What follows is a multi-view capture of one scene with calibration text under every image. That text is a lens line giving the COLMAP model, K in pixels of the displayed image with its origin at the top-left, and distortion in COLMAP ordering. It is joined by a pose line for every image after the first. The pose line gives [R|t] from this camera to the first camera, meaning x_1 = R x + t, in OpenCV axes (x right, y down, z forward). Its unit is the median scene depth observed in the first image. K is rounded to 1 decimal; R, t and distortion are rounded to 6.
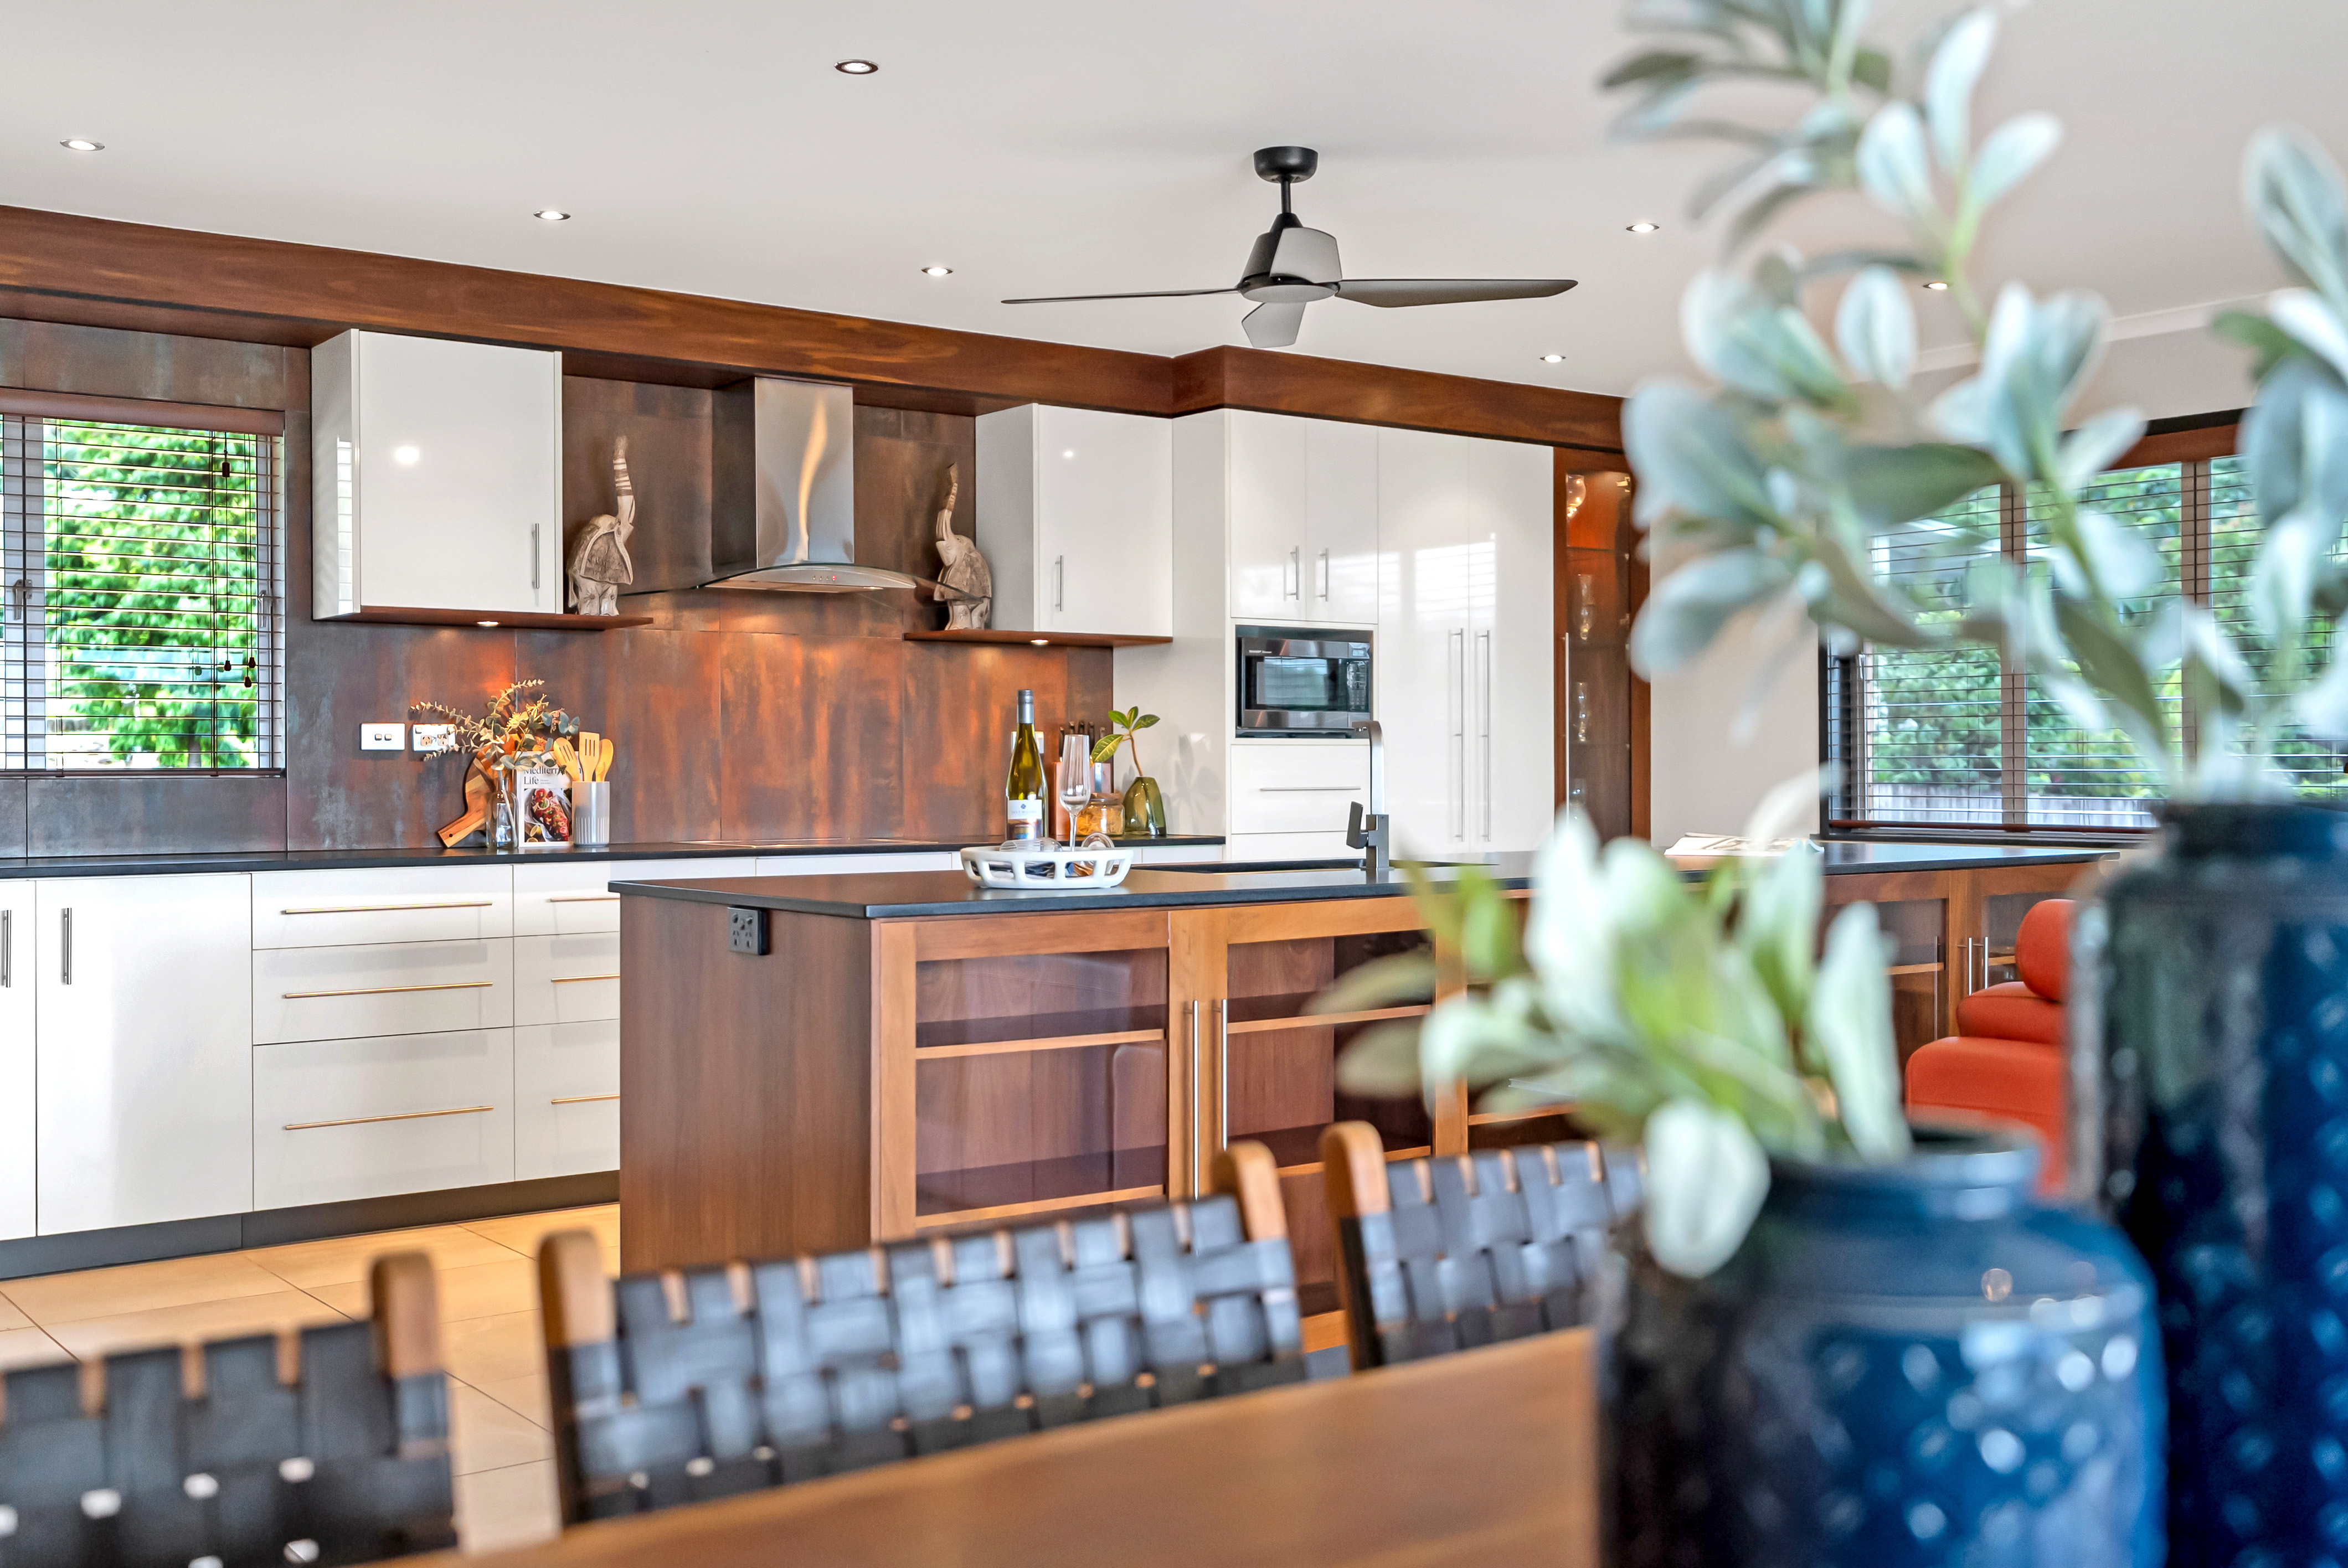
lens RADIAL K [[2340.7, 0, 1174.0], [0, 2340.7, 784.0], [0, 0, 1]] dist [0.016206, 0.004788]
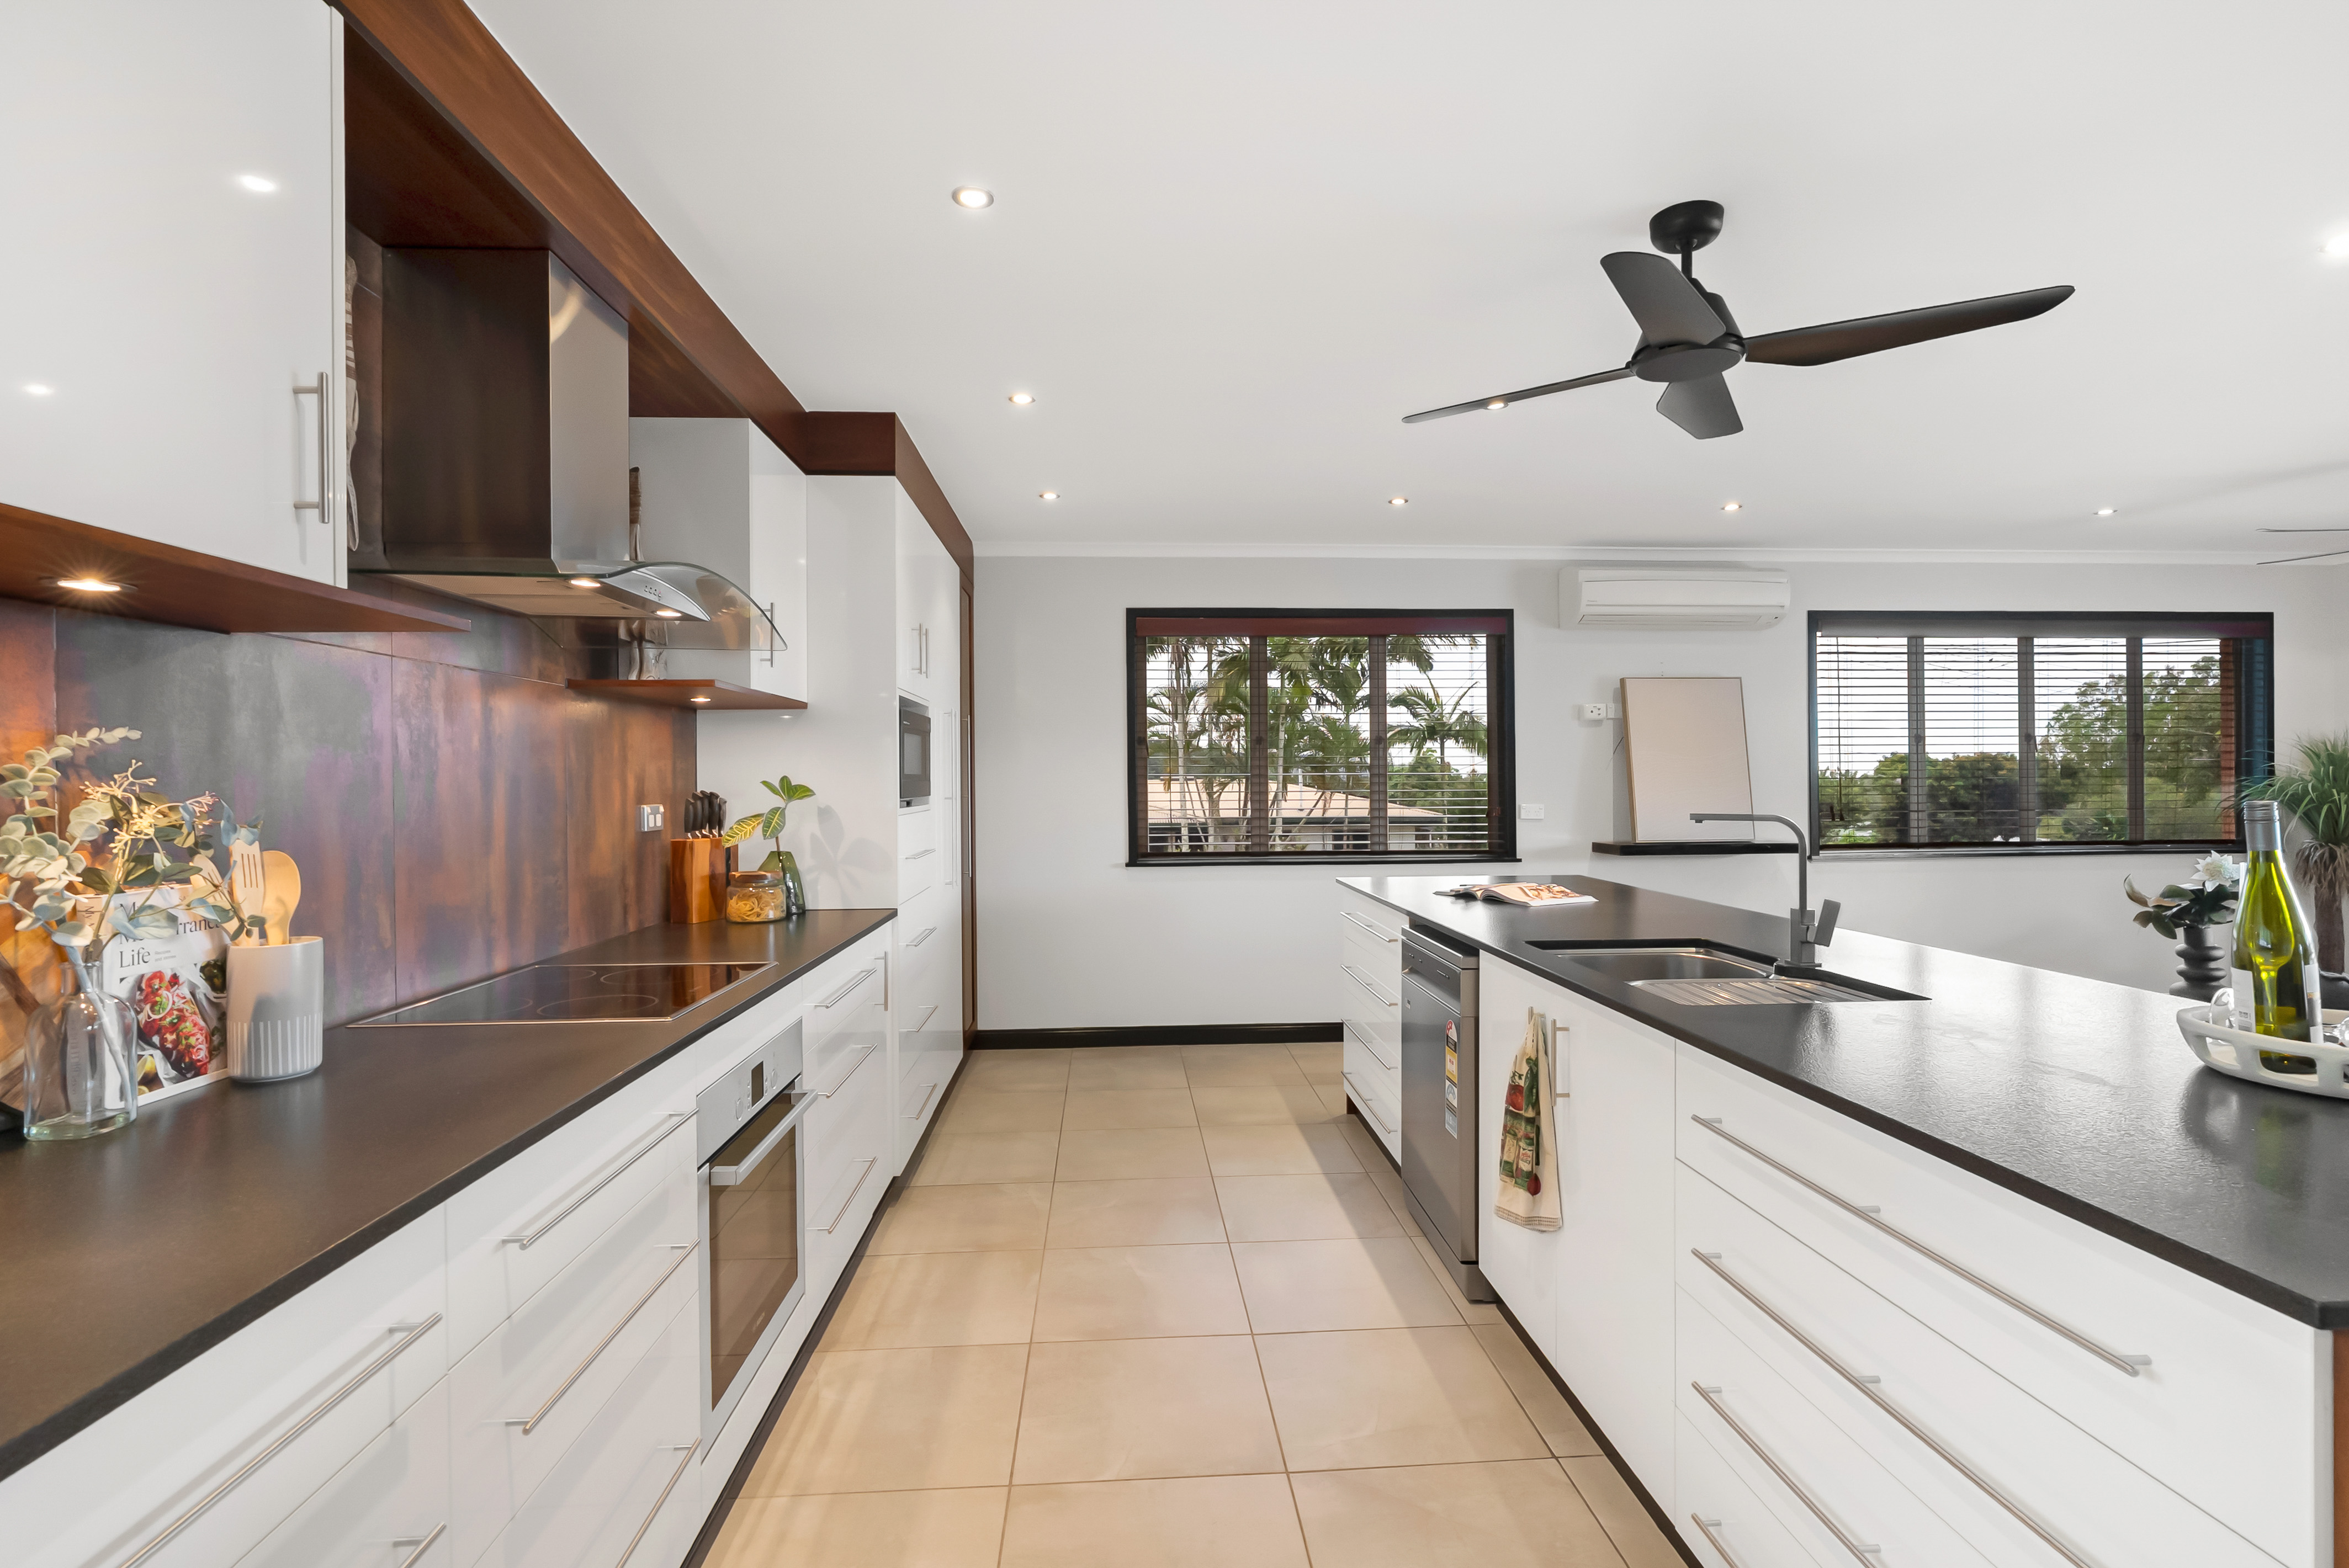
lens RADIAL K [[1096.5, 0, 1174.5], [0, 1096.5, 784.0], [0, 0, 1]] dist [-0.000660, -0.000035]
pose [[0.553039, -0.004842, 0.833142, -0.328400], [0.008656, 0.999963, 0.000066, -0.031700], [-0.833111, 0.007175, 0.553060, 0.701270]]
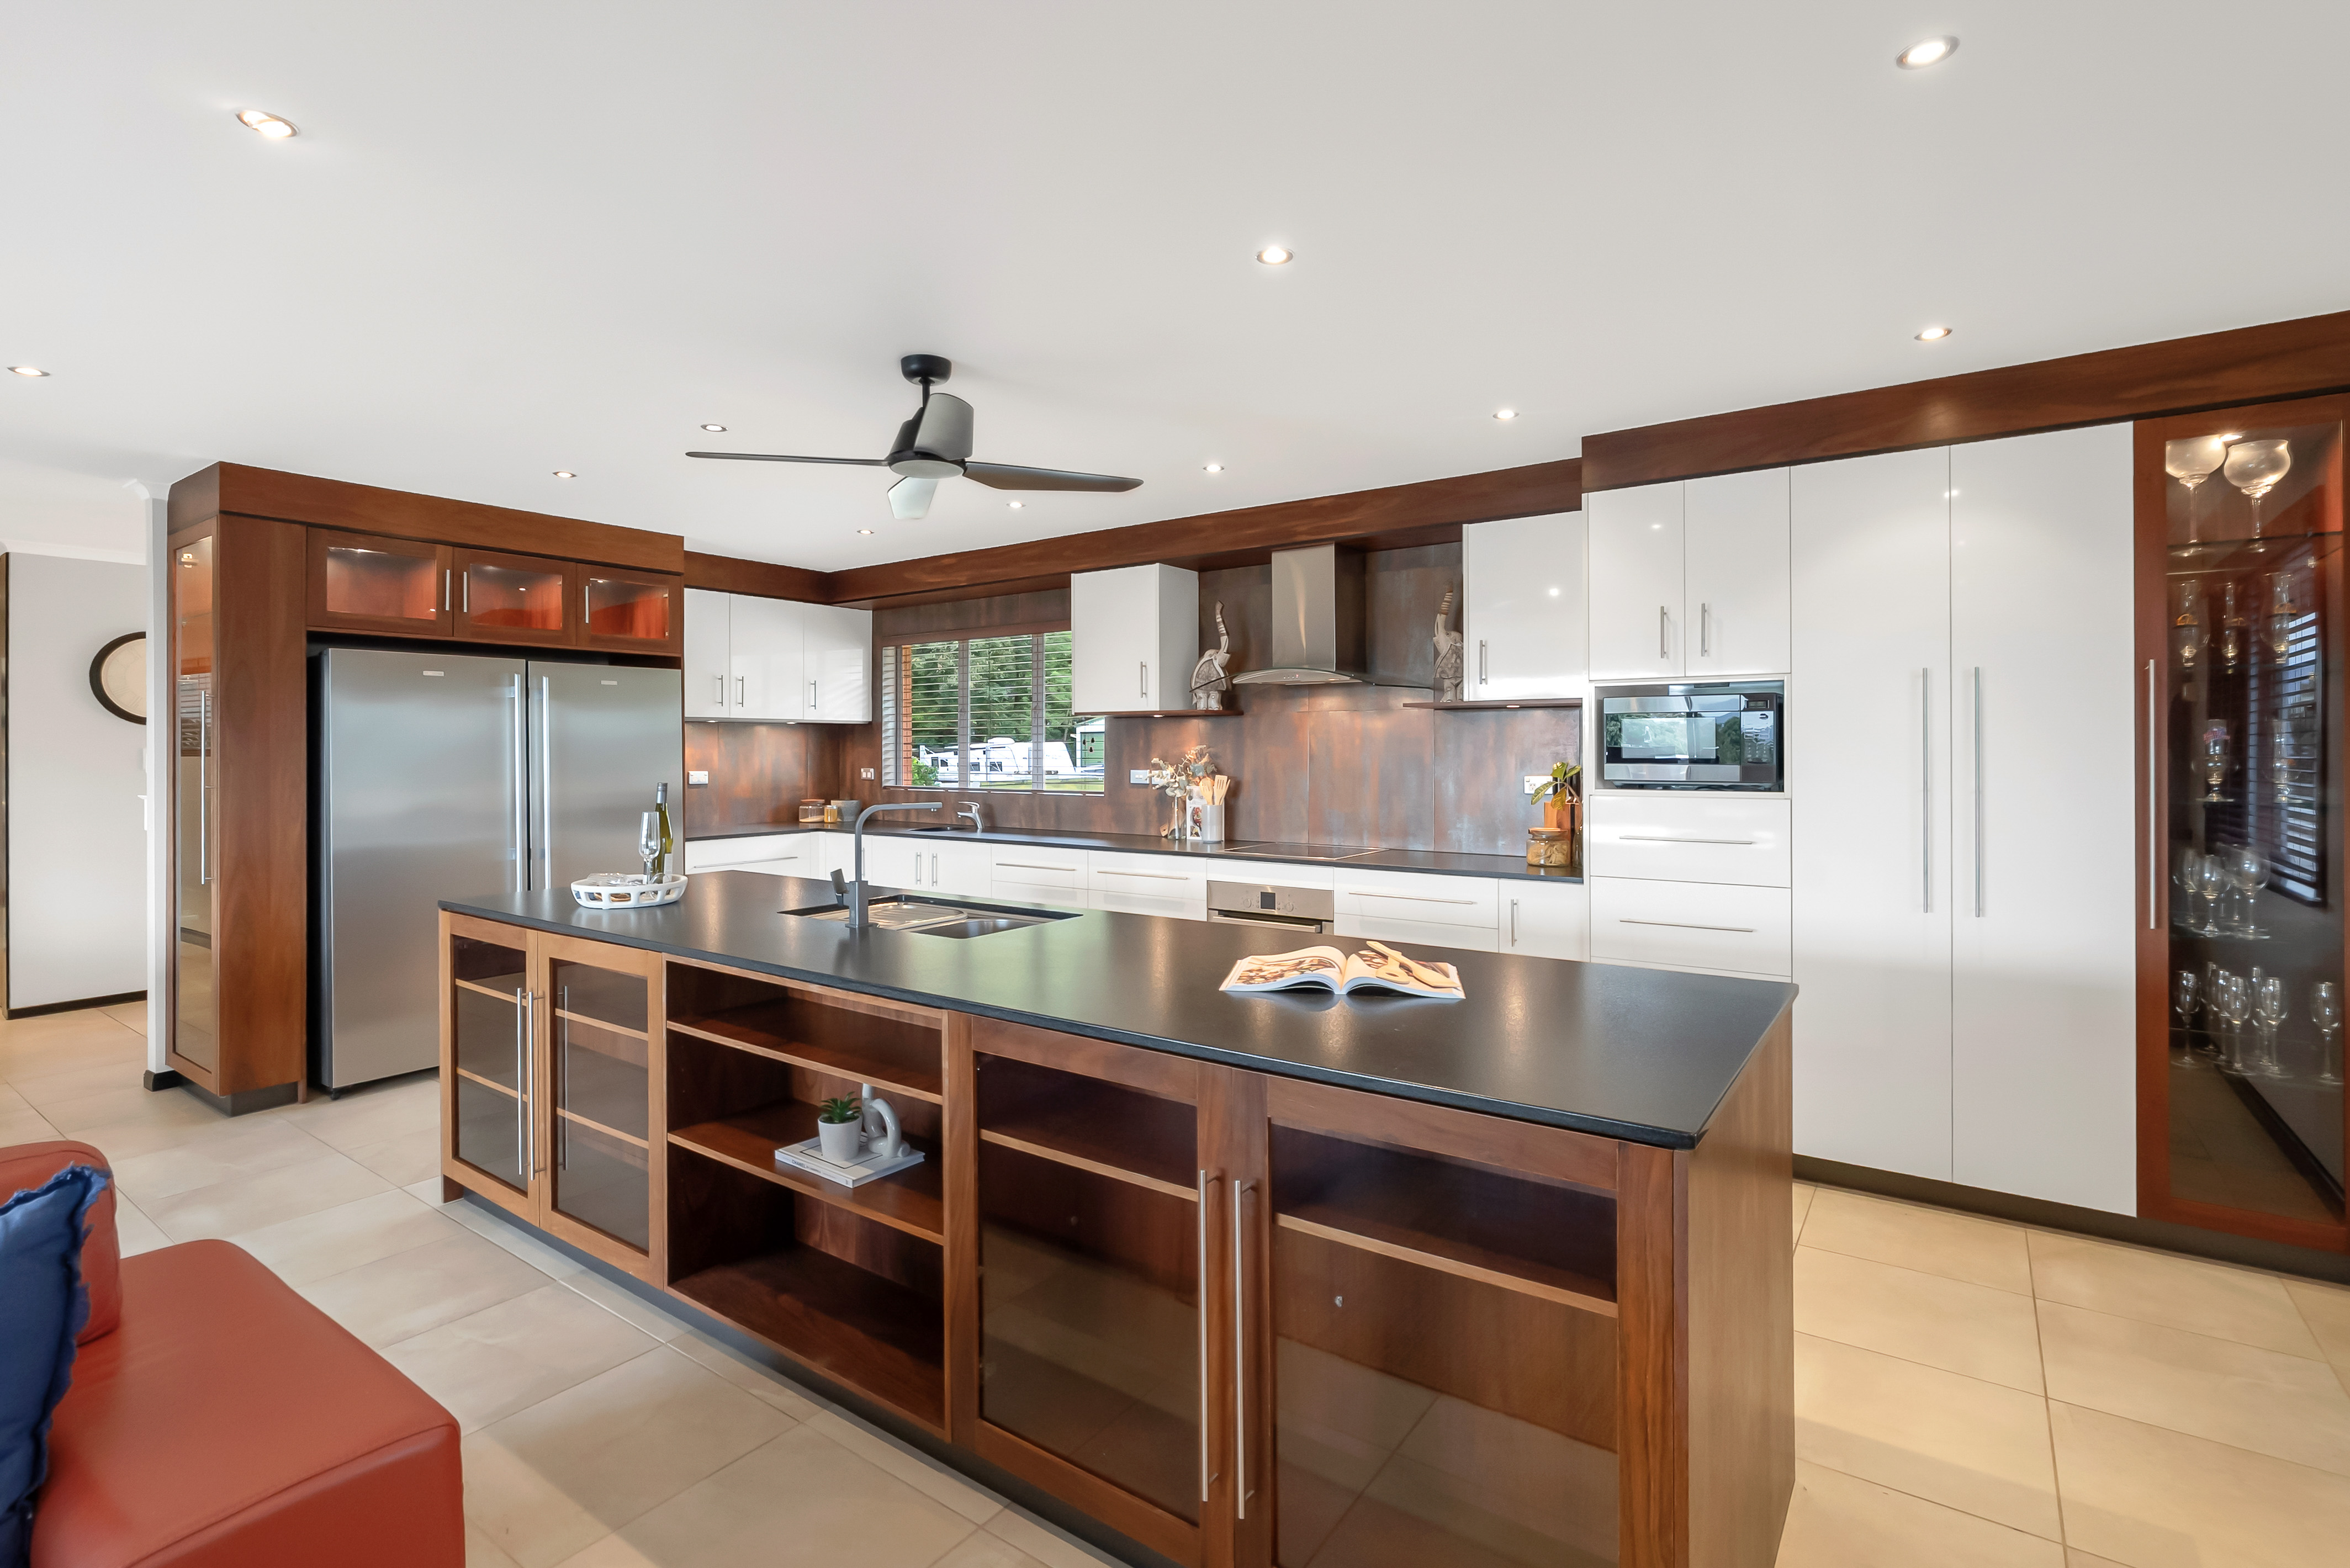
lens RADIAL K [[1091.6, 0, 1176.6], [0, 1091.6, 747.8], [0, 0, 1]] dist [-0.018674, 0.000142]
pose [[0.295231, 0.002202, -0.955423, 0.499133], [-0.003620, 0.999993, 0.001186, -0.042536], [0.955419, 0.003108, 0.295237, 0.722913]]
